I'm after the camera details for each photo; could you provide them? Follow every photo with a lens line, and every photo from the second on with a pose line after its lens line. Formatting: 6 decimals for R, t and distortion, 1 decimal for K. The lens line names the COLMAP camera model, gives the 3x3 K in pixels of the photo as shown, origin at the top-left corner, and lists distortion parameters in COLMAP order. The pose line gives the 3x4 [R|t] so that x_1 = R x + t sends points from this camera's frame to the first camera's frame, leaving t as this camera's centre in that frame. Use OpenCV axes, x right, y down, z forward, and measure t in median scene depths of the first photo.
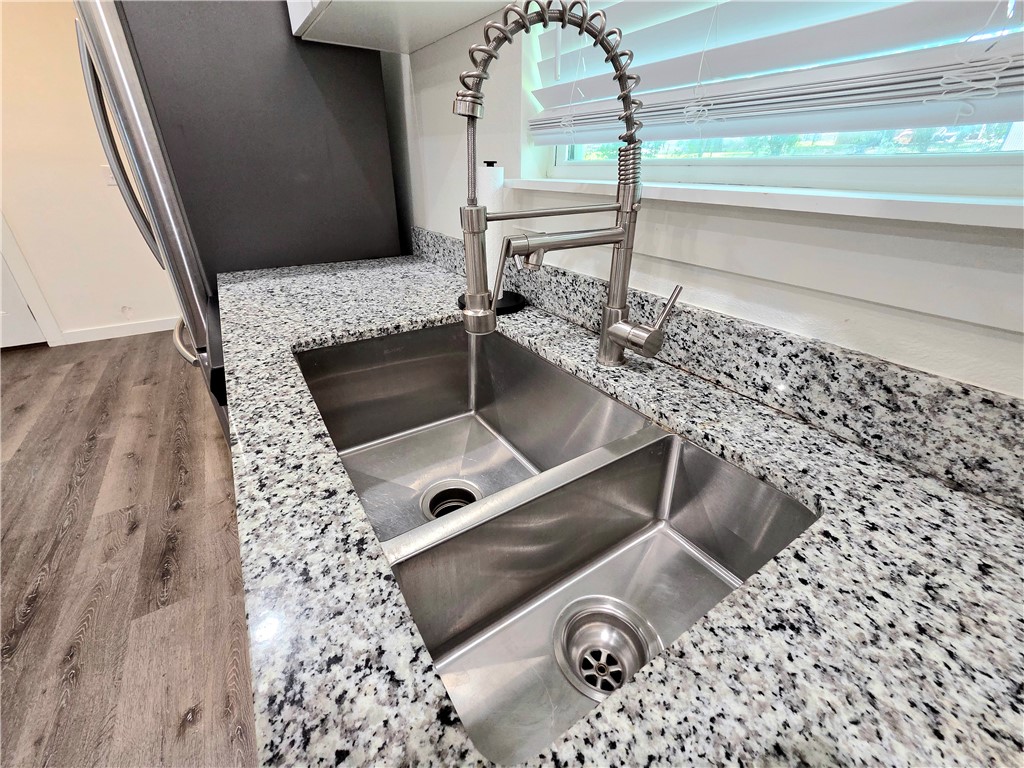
lens RADIAL K [[424.1, 0, 513.3], [0, 424.1, 374.9], [0, 0, 1]] dist [-0.003357, 0.000713]
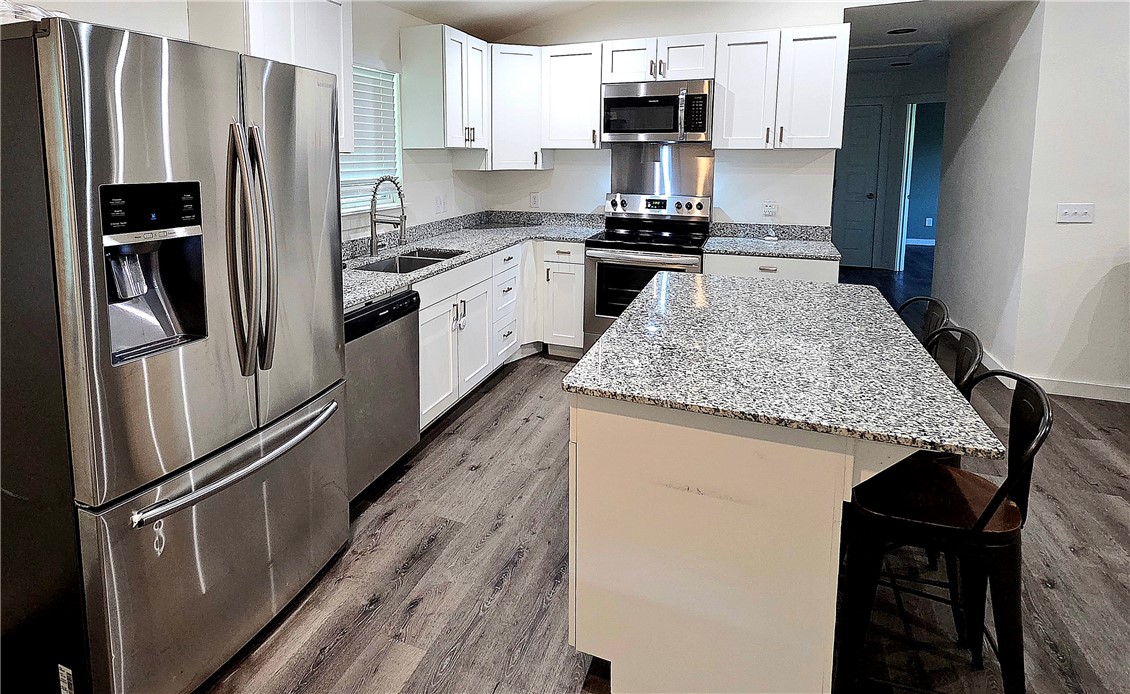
lens RADIAL K [[592.4, 0, 506.6], [0, 592.4, 220.5], [0, 0, 1]] dist [0.025282, -0.000436]
pose [[-0.556218, -0.102007, 0.824752, -4.676523], [0.362349, 0.863362, 0.351153, -1.720120], [-0.747880, 0.494166, -0.443256, 2.386580]]
